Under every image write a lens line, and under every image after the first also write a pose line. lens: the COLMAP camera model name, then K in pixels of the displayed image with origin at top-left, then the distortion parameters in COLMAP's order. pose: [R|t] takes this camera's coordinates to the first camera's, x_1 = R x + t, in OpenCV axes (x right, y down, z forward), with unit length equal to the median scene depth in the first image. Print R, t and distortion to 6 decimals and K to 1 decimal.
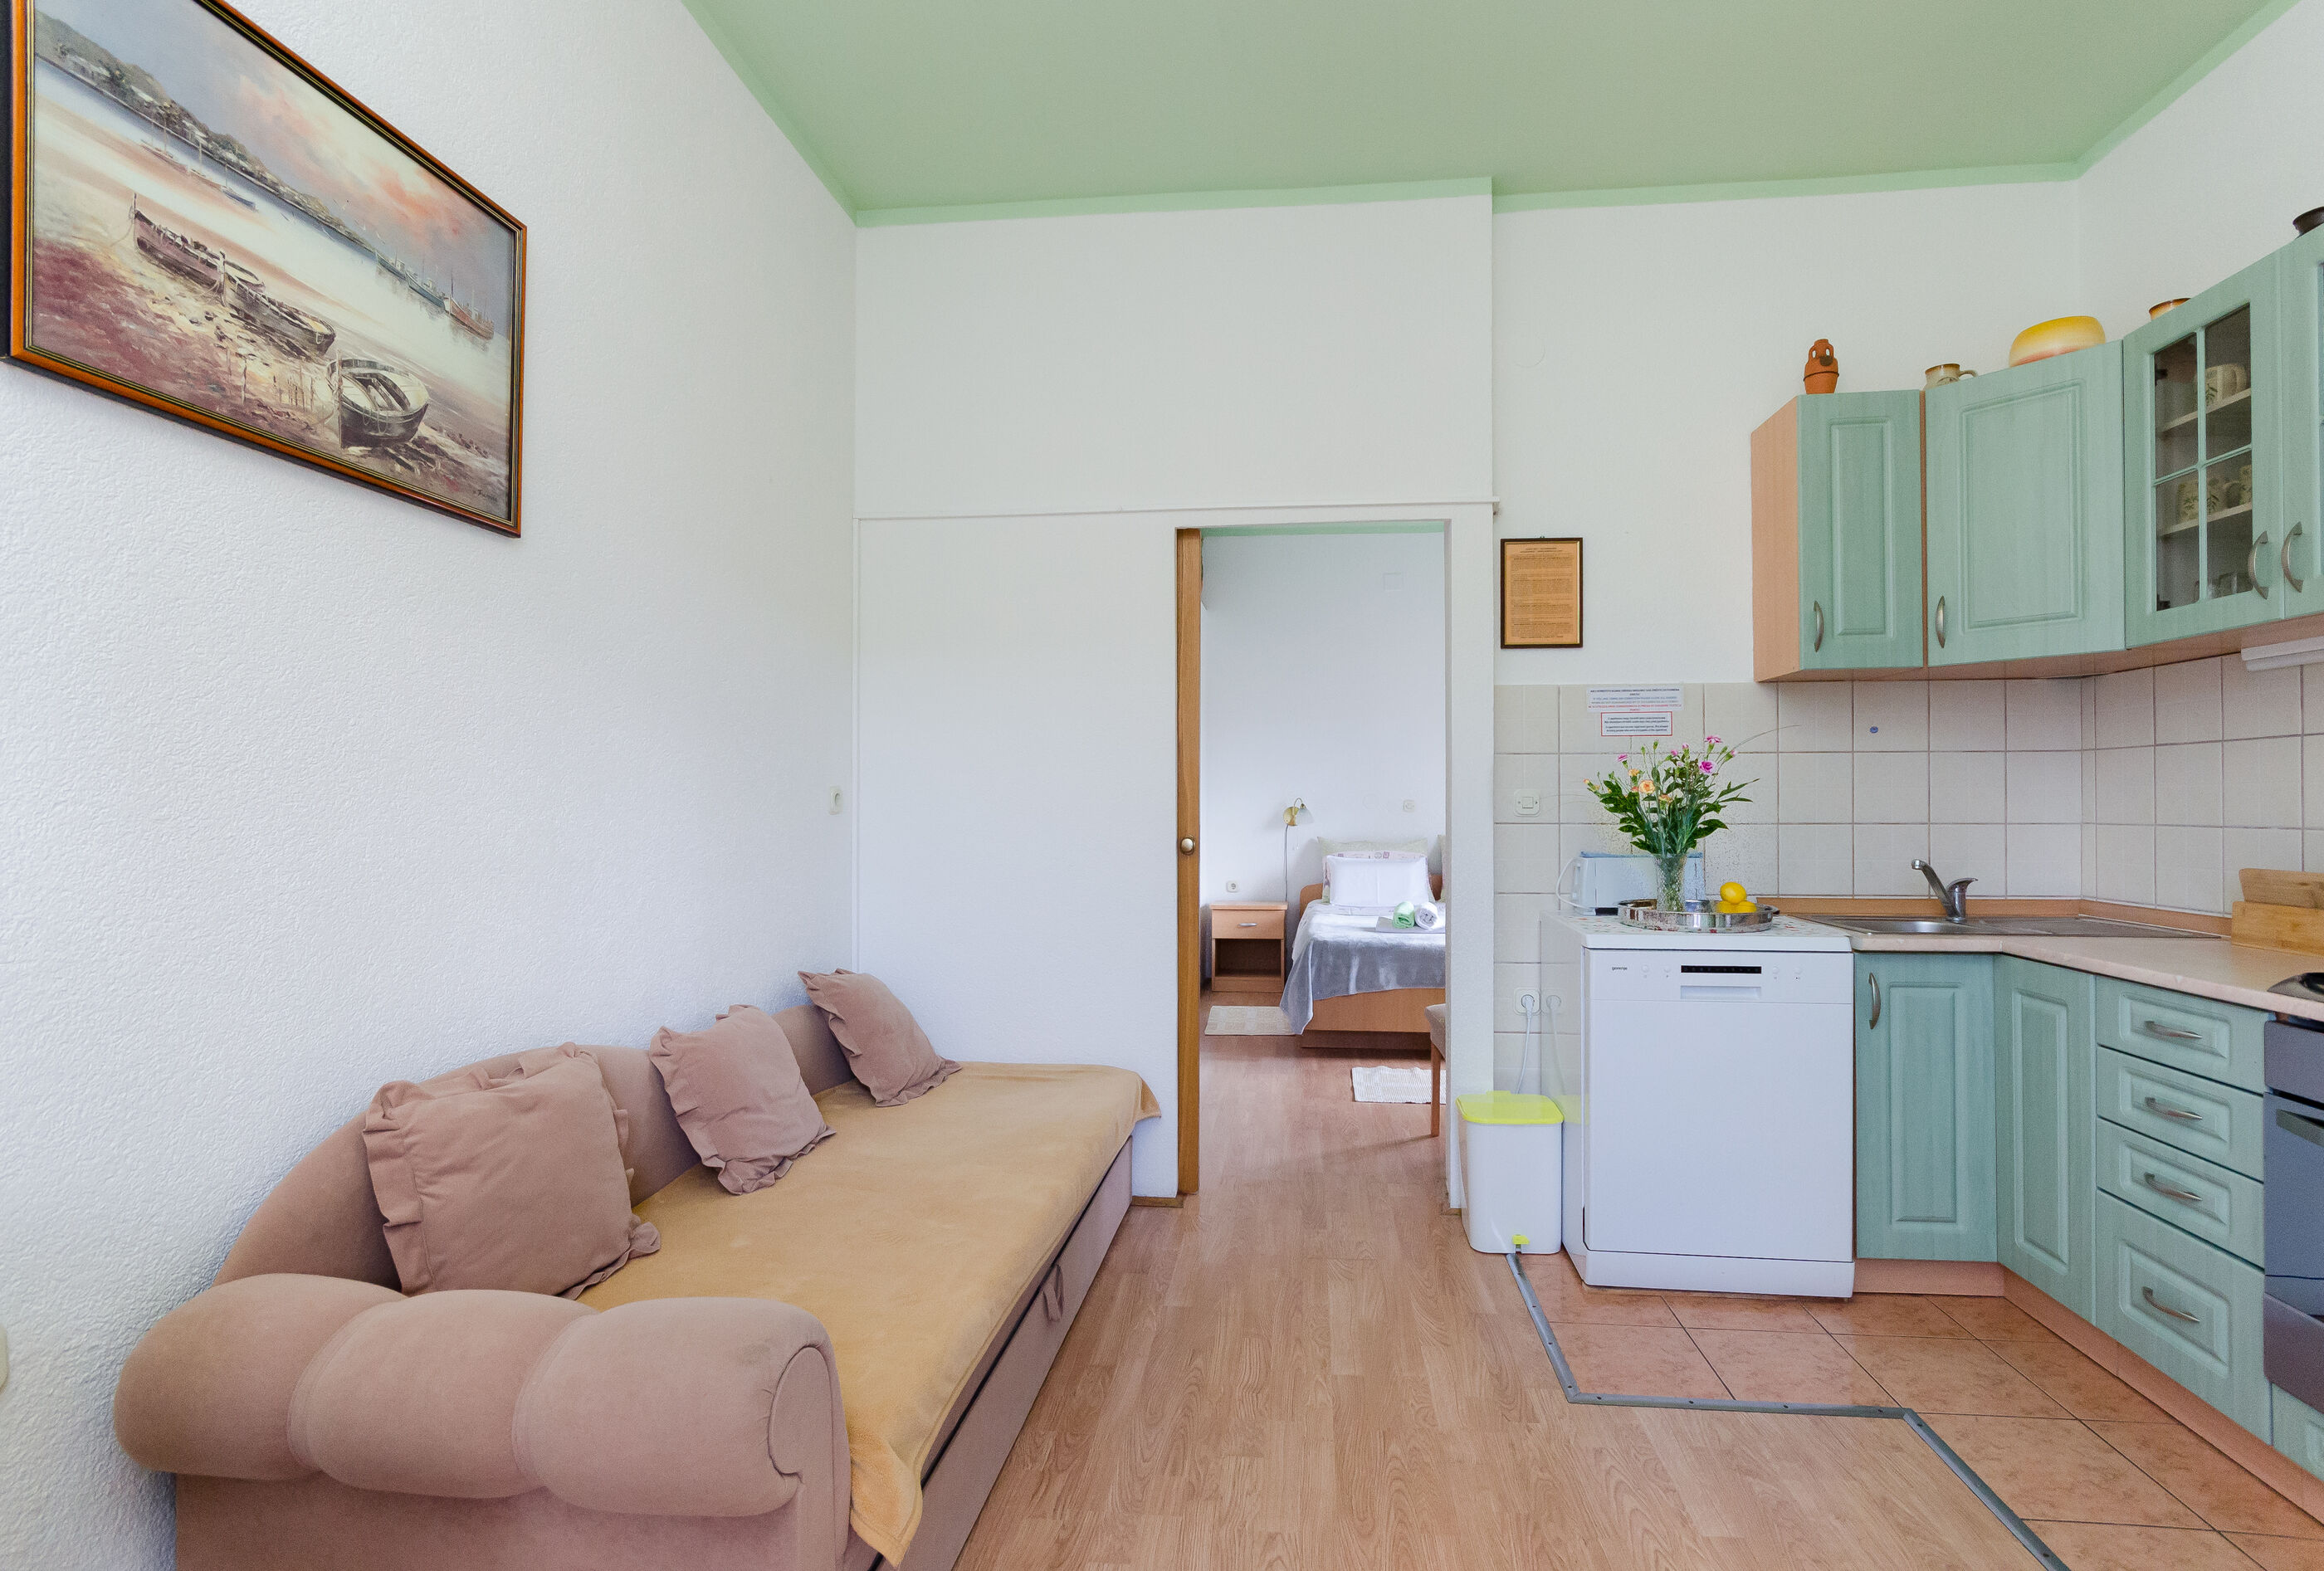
lens RADIAL K [[1103.5, 0, 1203.6], [0, 1103.5, 792.7], [0, 0, 1]] dist [0.002351, -0.006211]
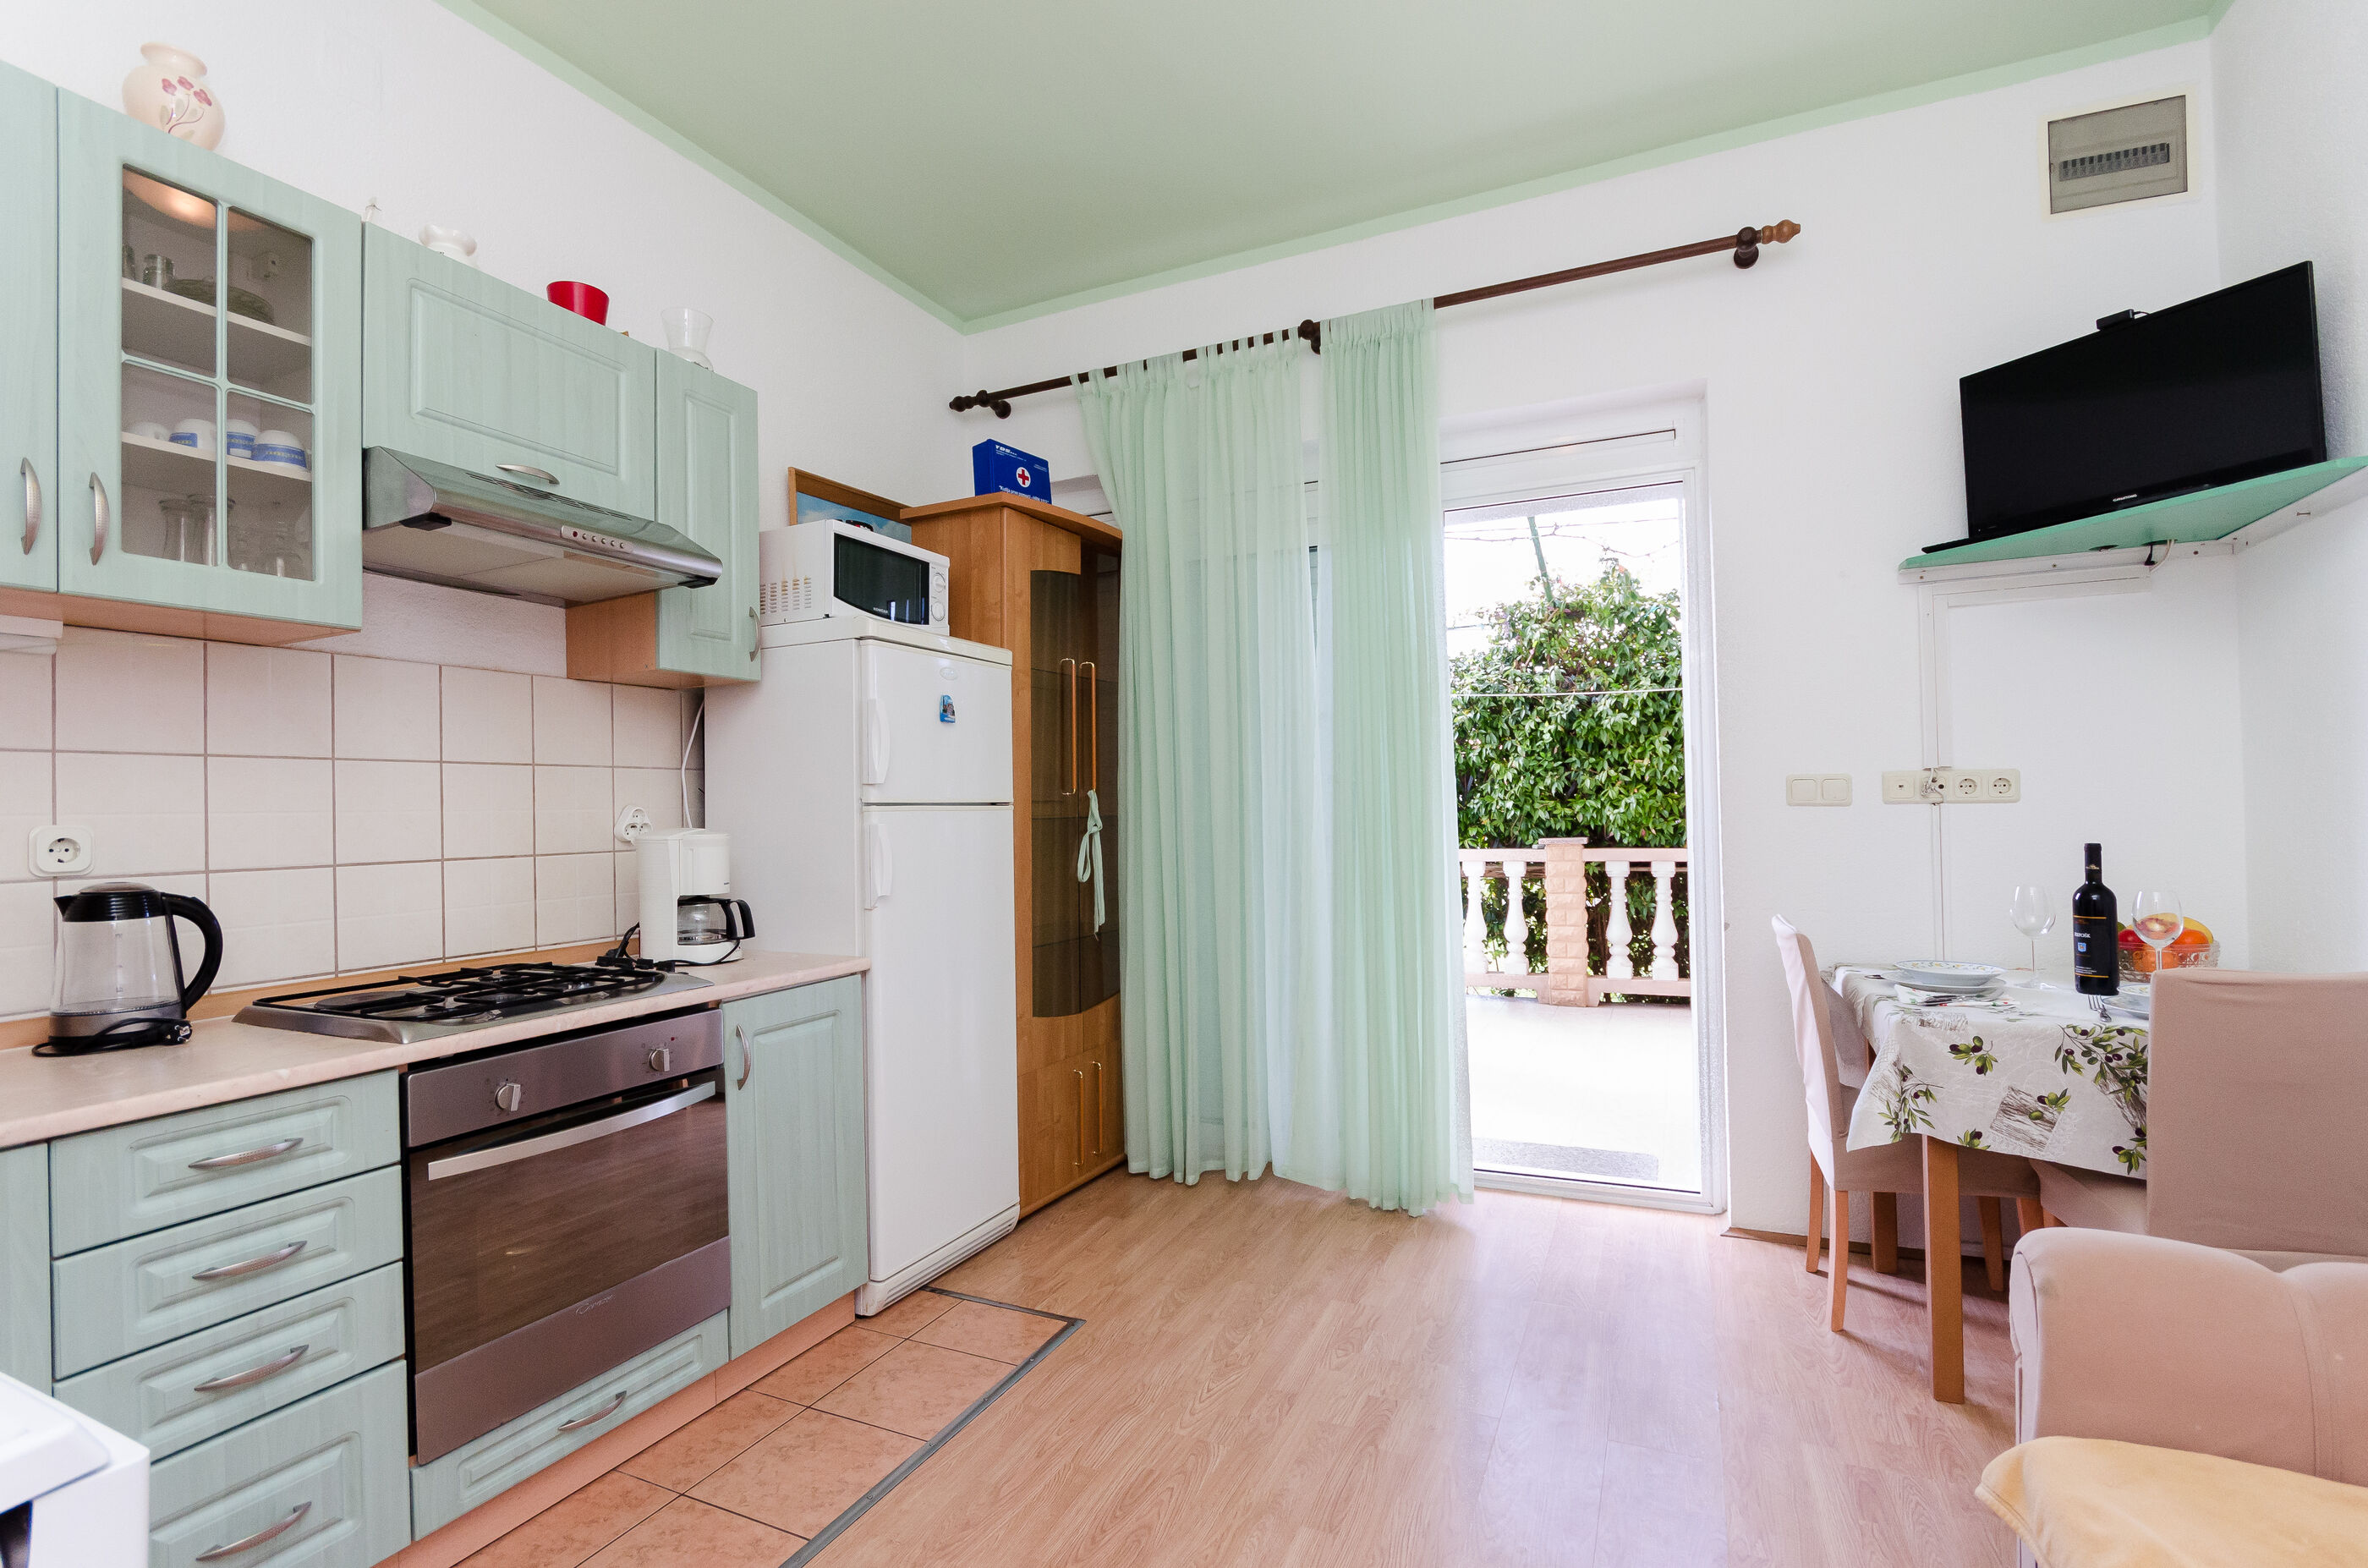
lens RADIAL K [[1081.4, 0, 1182.9], [0, 1081.4, 798.3], [0, 0, 1]] dist [-0.017993, 0.000573]
pose [[-0.942886, 0.024037, 0.332247, 0.049023], [0.020213, 0.999684, -0.014964, 0.003371], [-0.332501, -0.007394, -0.943074, 1.246976]]
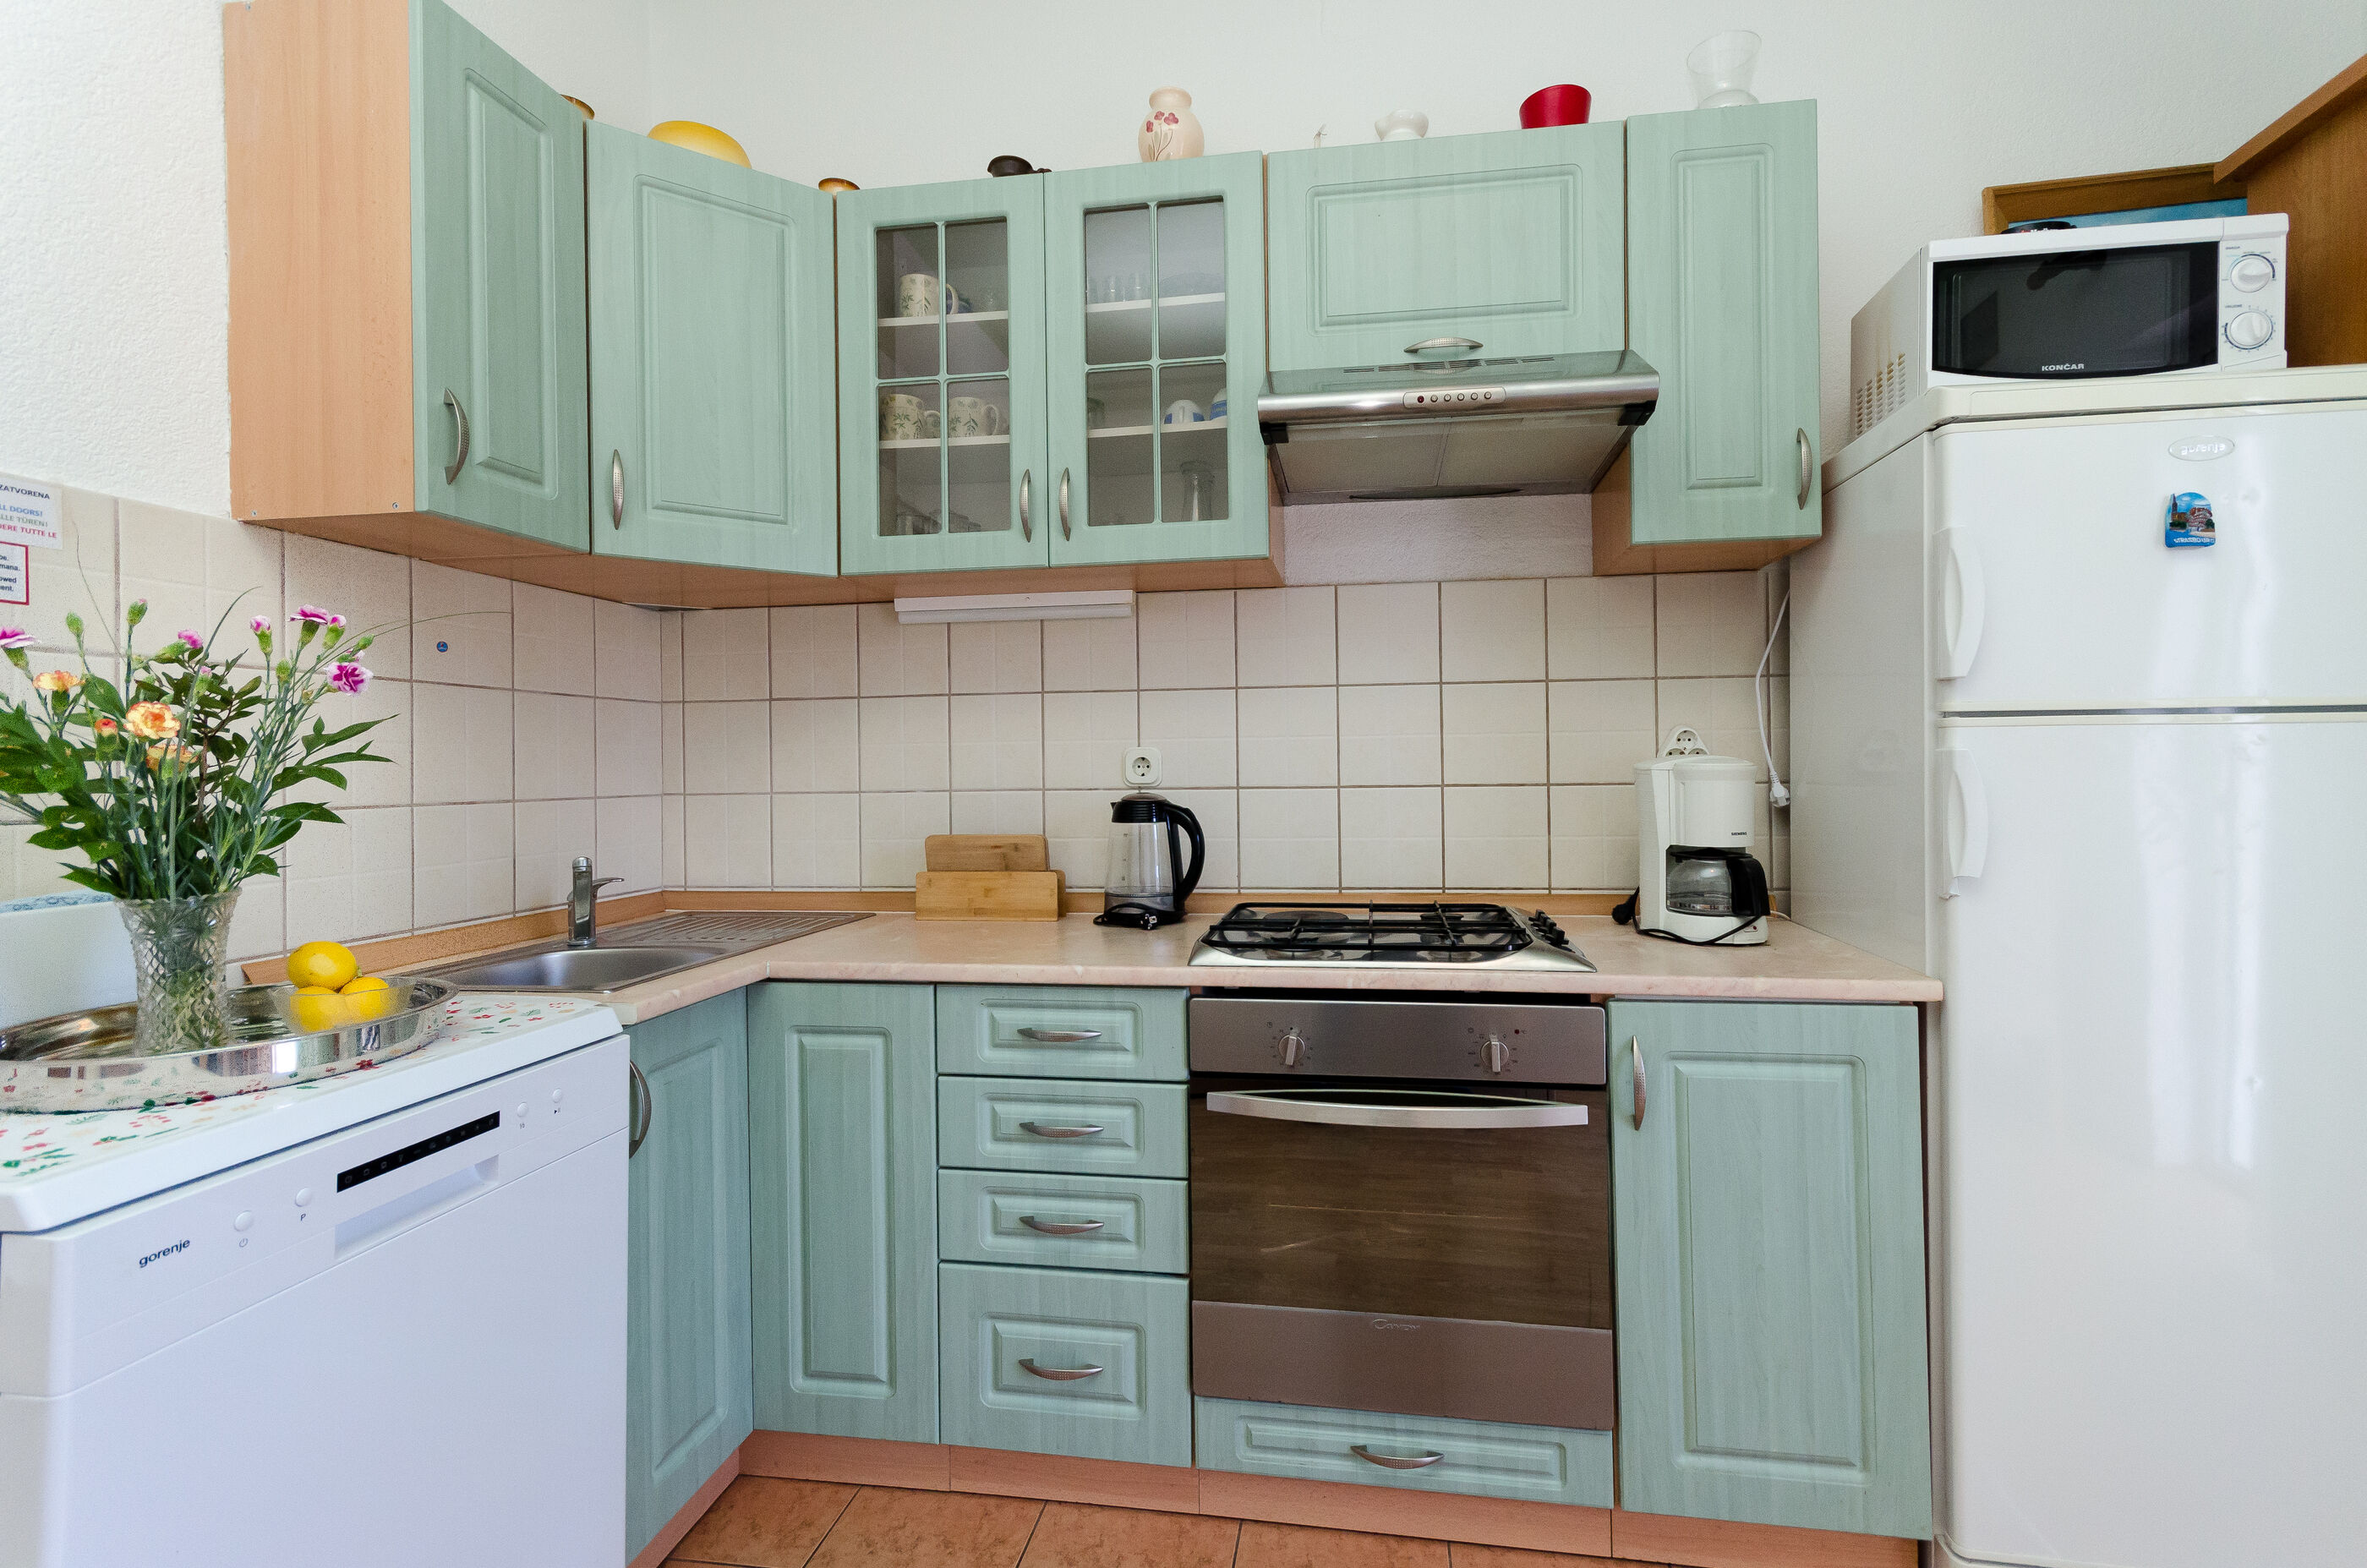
lens RADIAL K [[1056.9, 0, 1209.3], [0, 1056.9, 764.3], [0, 0, 1]] dist [0.003466, -0.000334]
pose [[0.055460, 0.004595, 0.998450, 0.076718], [0.006549, 0.999966, -0.004966, 0.015365], [-0.998439, 0.006815, 0.055428, 0.718109]]
